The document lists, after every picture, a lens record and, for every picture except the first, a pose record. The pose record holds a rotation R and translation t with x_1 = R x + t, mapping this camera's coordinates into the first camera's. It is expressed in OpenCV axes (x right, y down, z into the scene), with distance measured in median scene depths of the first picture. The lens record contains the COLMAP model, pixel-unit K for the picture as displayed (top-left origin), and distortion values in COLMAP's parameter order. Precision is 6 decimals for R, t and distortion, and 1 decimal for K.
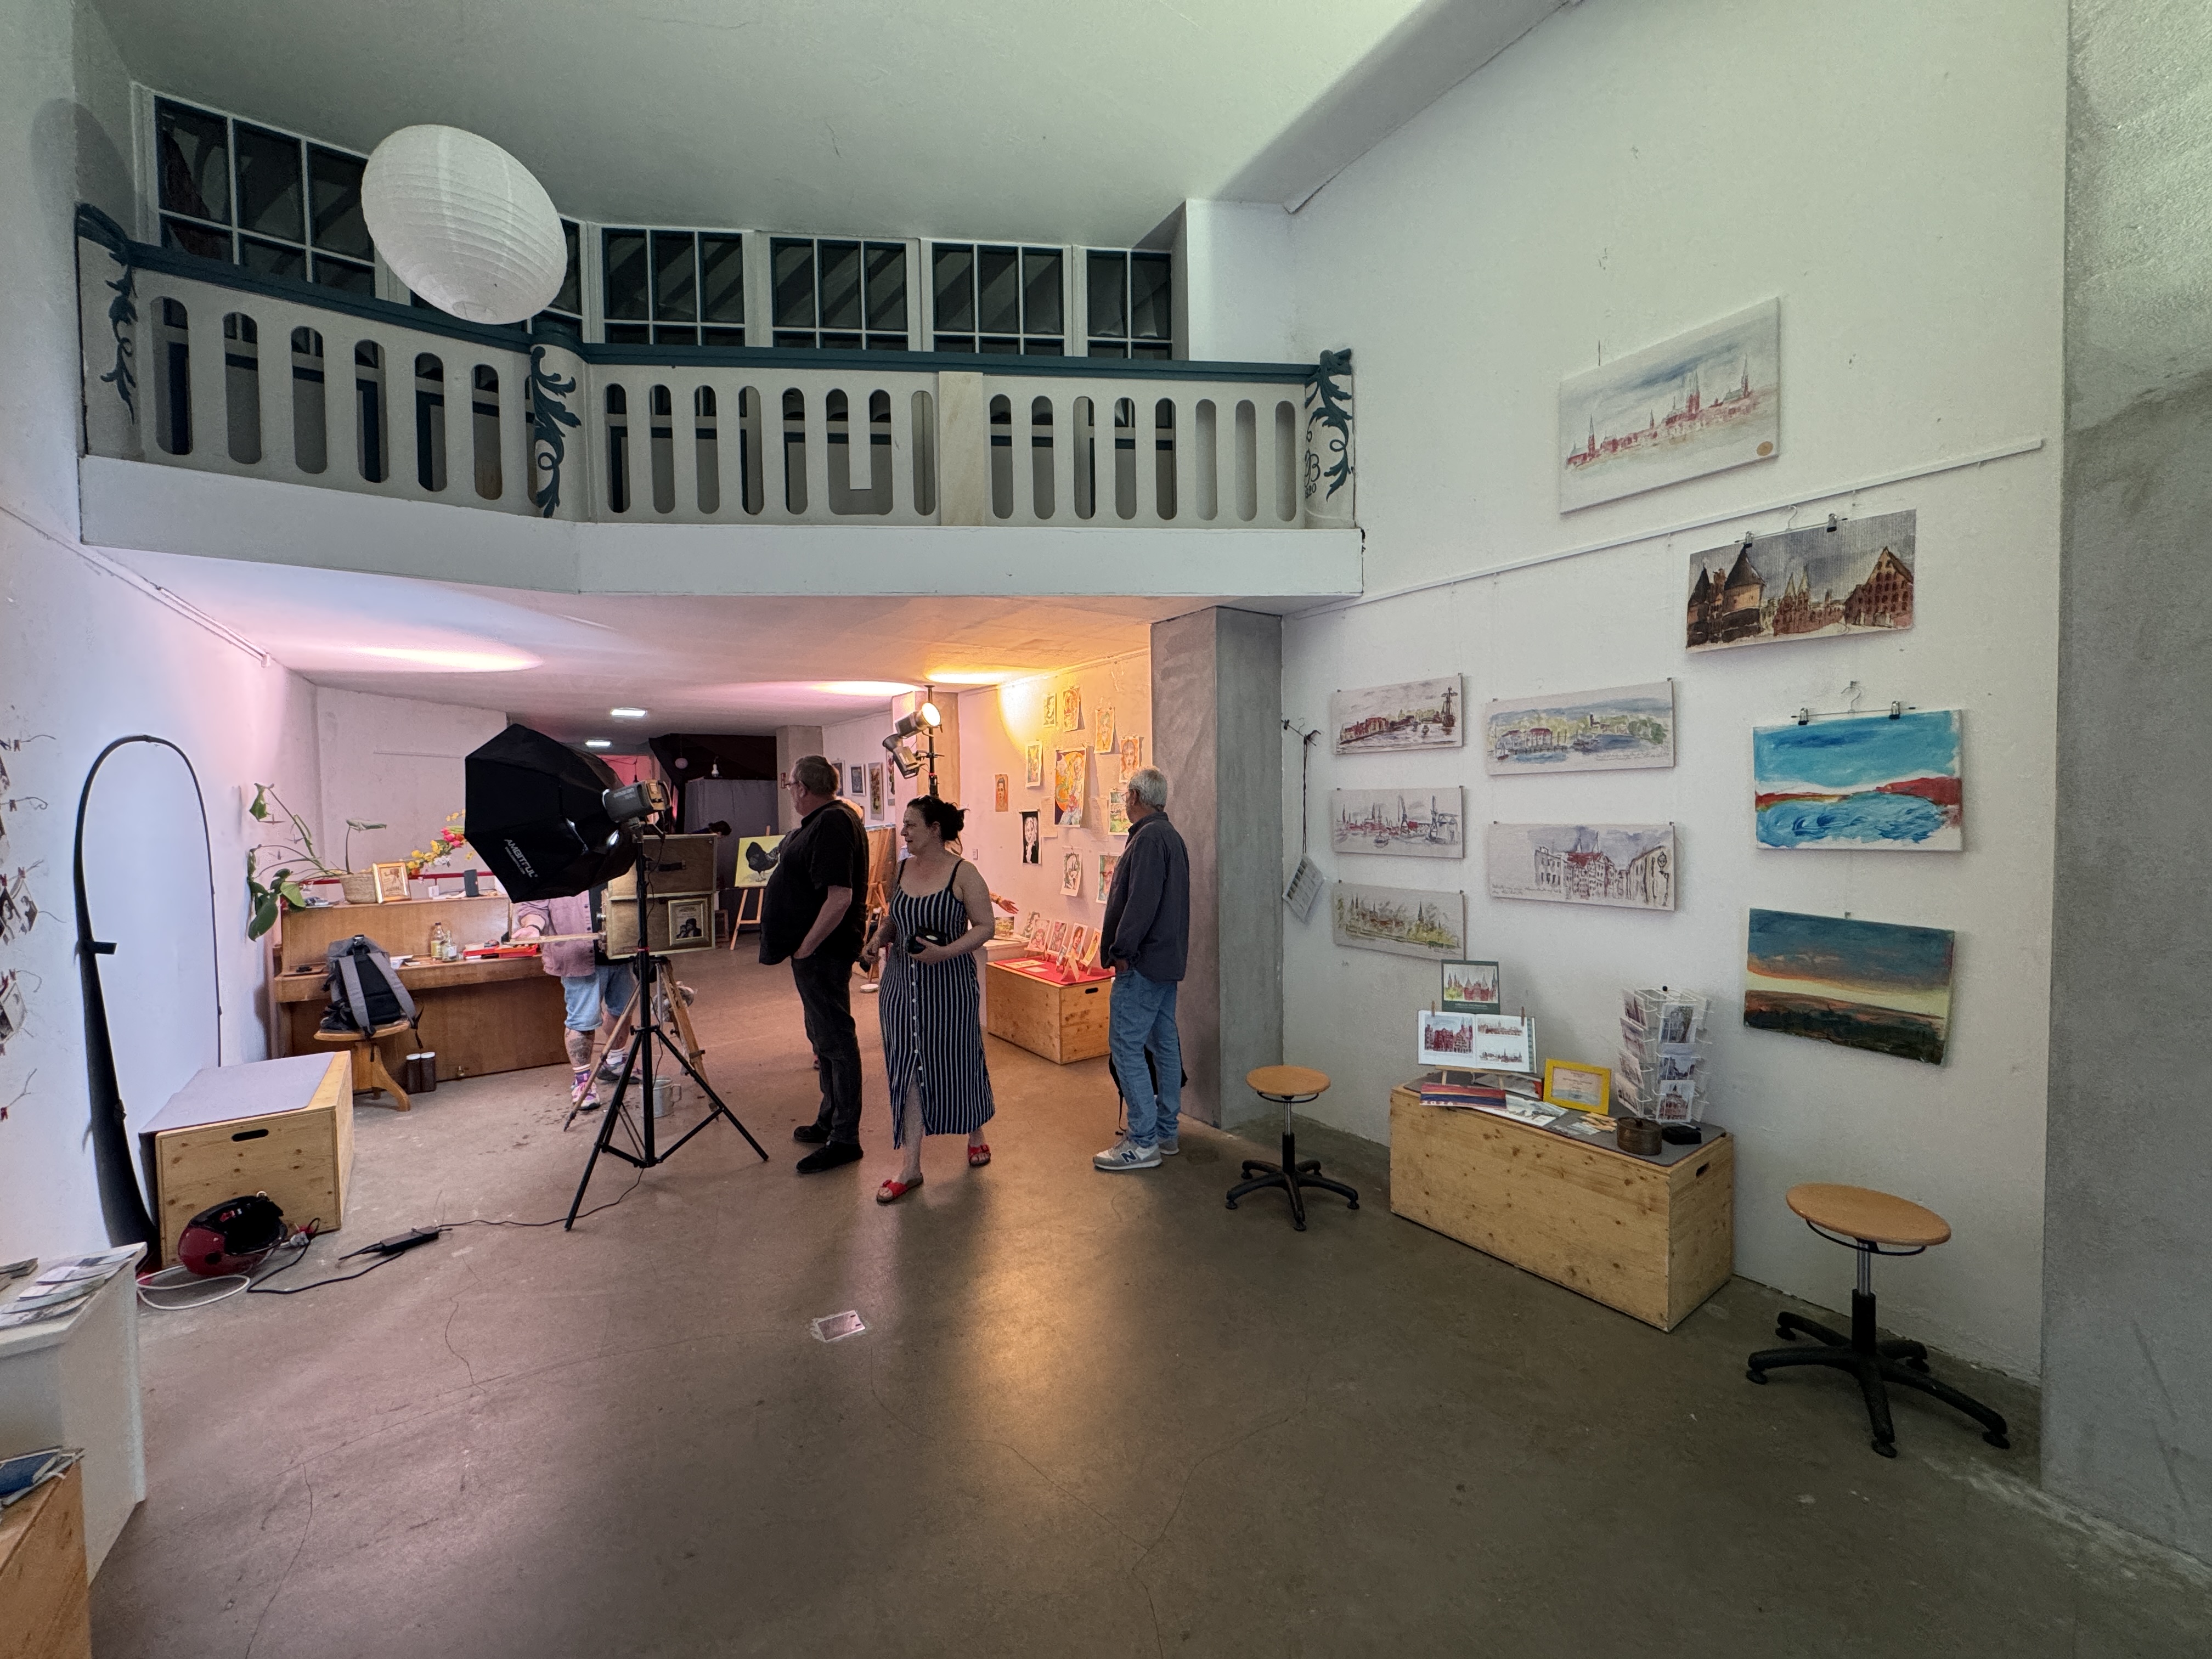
lens RADIAL K [[842.7, 0, 1106.0], [0, 842.7, 829.5], [0, 0, 1]] dist [-0.000315, -0.000063]
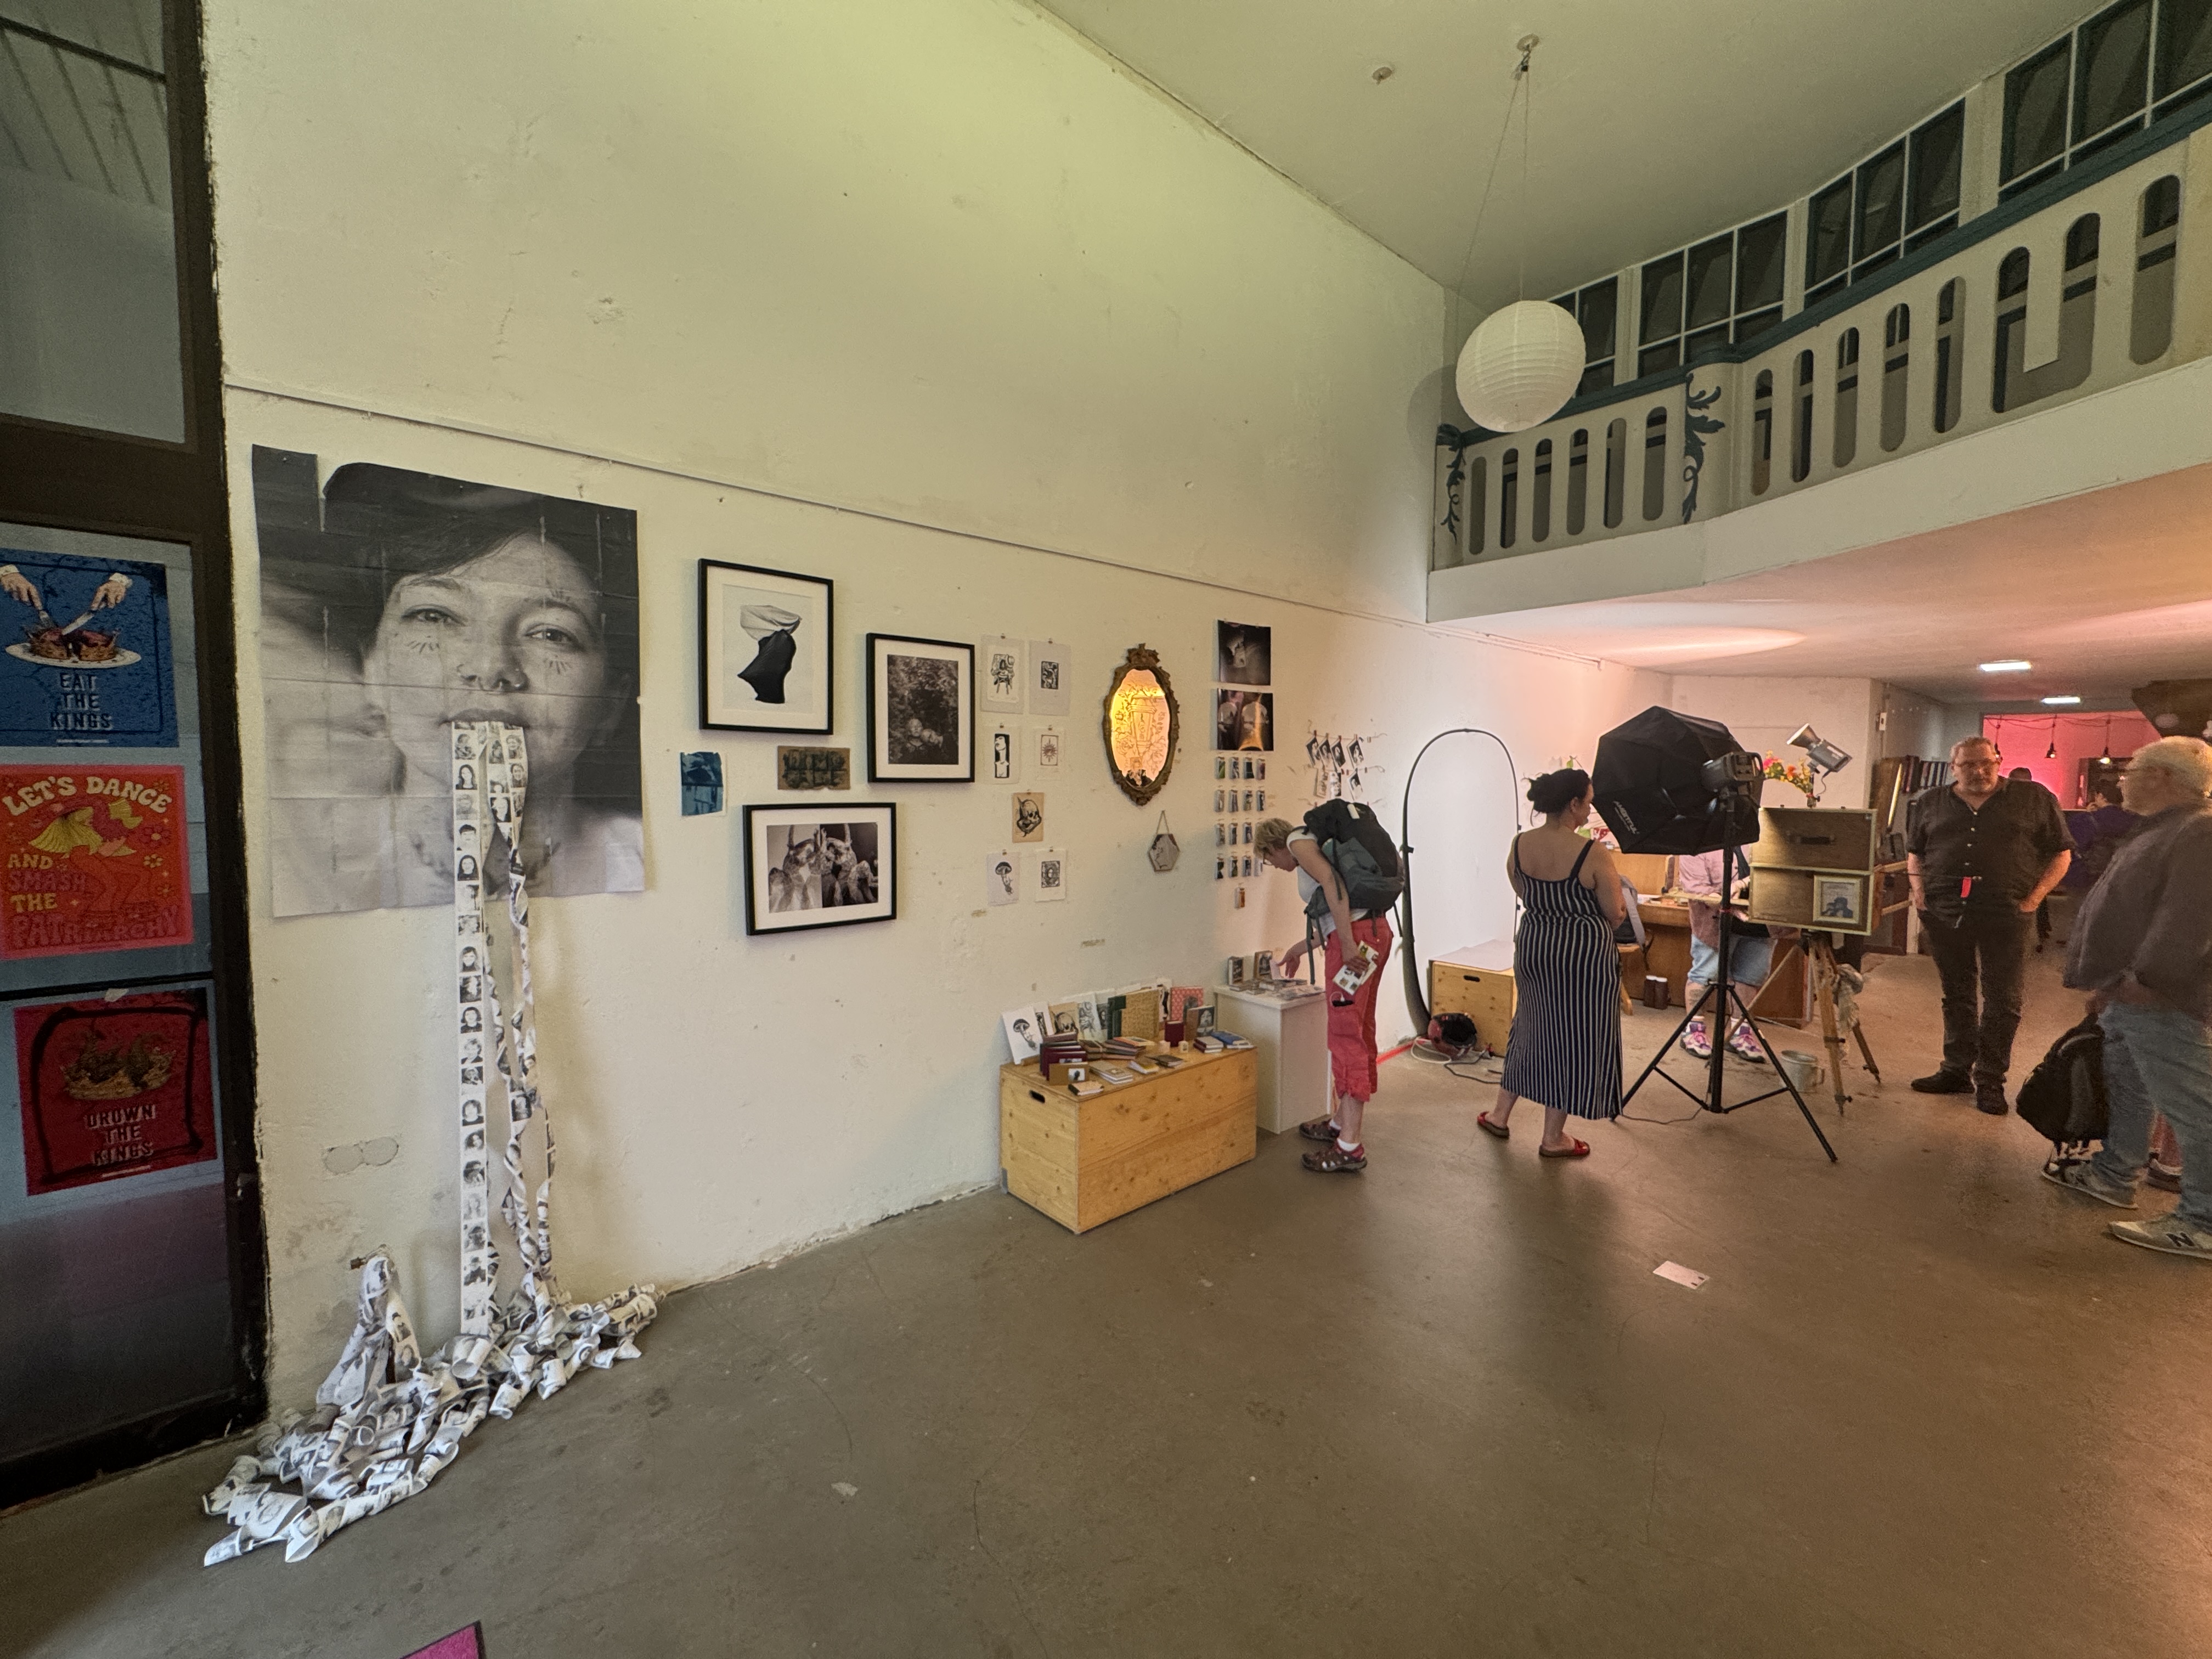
lens RADIAL K [[889.0, 0, 1106.0], [0, 889.0, 829.5], [0, 0, 1]] dist [-0.002196, 0.000383]
pose [[0.133868, 0.082079, -0.987594, 0.454715], [-0.036373, 0.996300, 0.077872, -0.021219], [0.990331, 0.025497, 0.136358, 0.064835]]
